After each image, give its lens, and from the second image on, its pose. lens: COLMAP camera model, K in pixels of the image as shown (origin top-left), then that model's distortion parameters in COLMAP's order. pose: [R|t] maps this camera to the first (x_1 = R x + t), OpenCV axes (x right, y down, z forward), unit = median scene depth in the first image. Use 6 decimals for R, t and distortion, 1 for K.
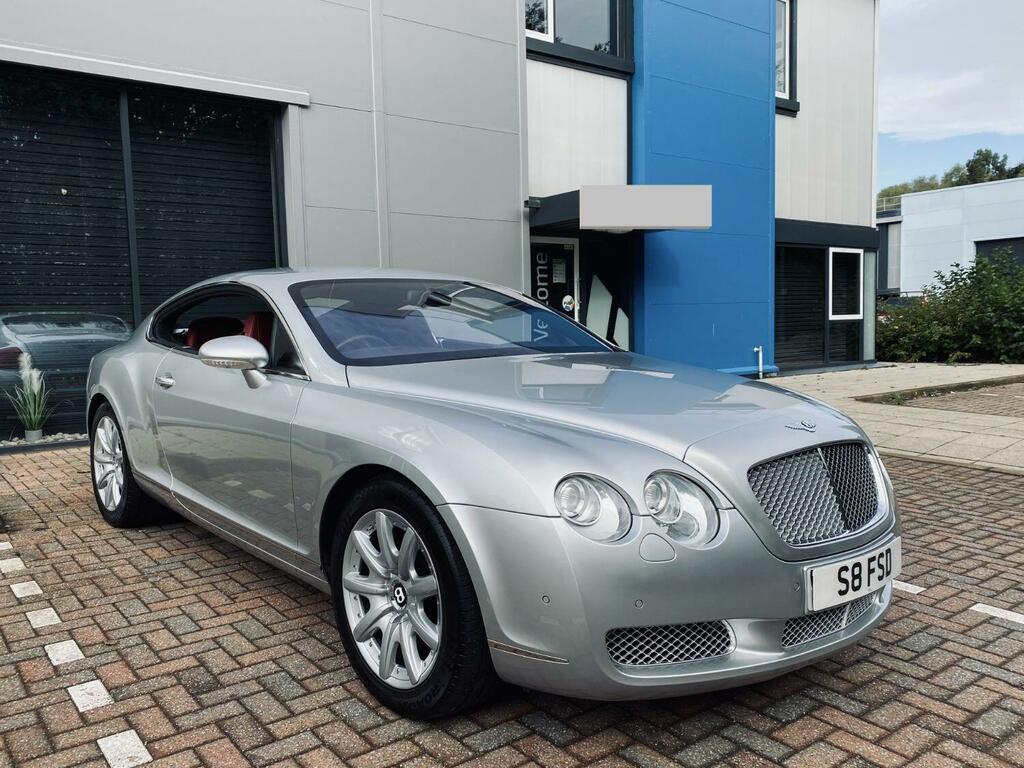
lens RADIAL K [[824.5, 0, 512.6], [0, 824.5, 397.9], [0, 0, 1]] dist [0.056464, -0.084069]
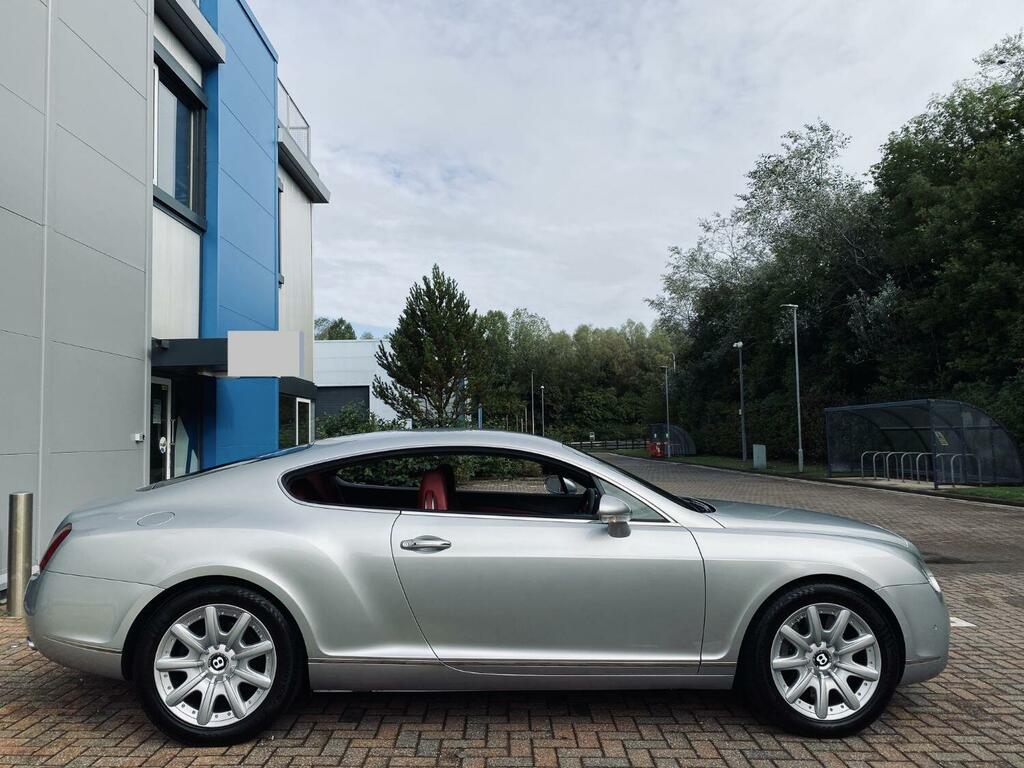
lens RADIAL K [[776.6, 0, 512.0], [0, 776.6, 384.0], [0, 0, 1]] dist [0.008339, 0.005774]
pose [[0.591971, 0.070044, 0.802910, -1.294611], [0.073540, 0.987366, -0.140355, -0.084212], [-0.802597, 0.142132, 0.579341, 0.417018]]
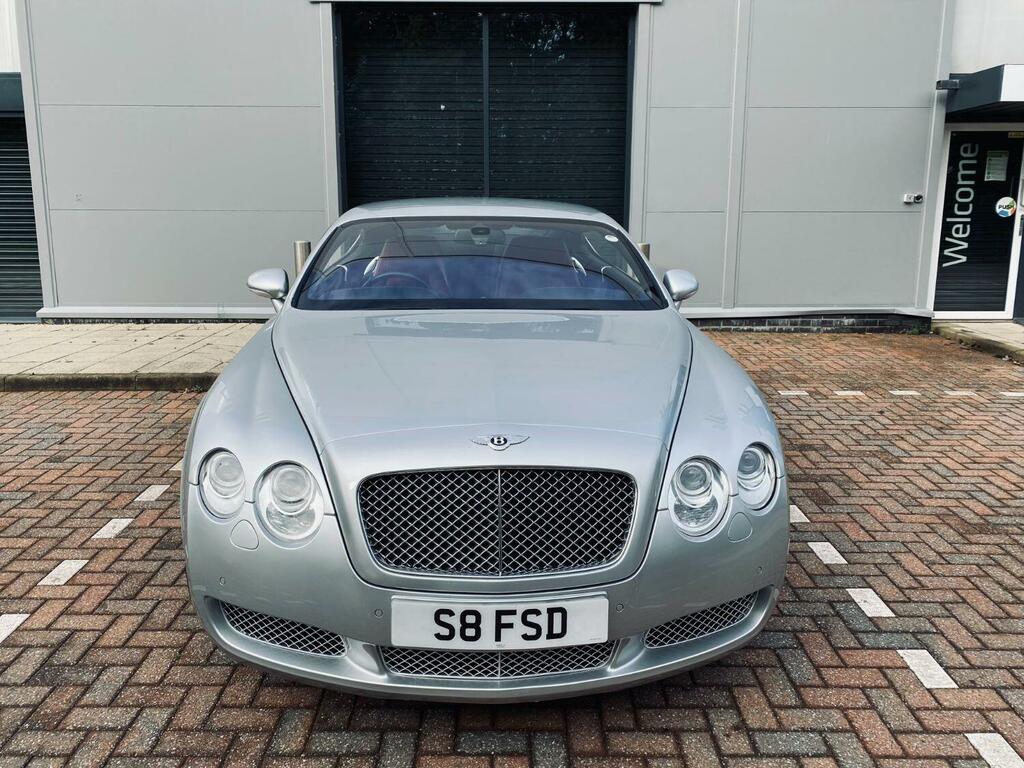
lens RADIAL K [[827.4, 0, 510.5], [0, 827.4, 359.5], [0, 0, 1]] dist [0.002329, 0.003322]
pose [[0.795293, 0.137545, -0.590416, 0.557569], [-0.077330, 0.988982, 0.126232, -0.103064], [0.601273, -0.054735, 0.797167, 0.217030]]
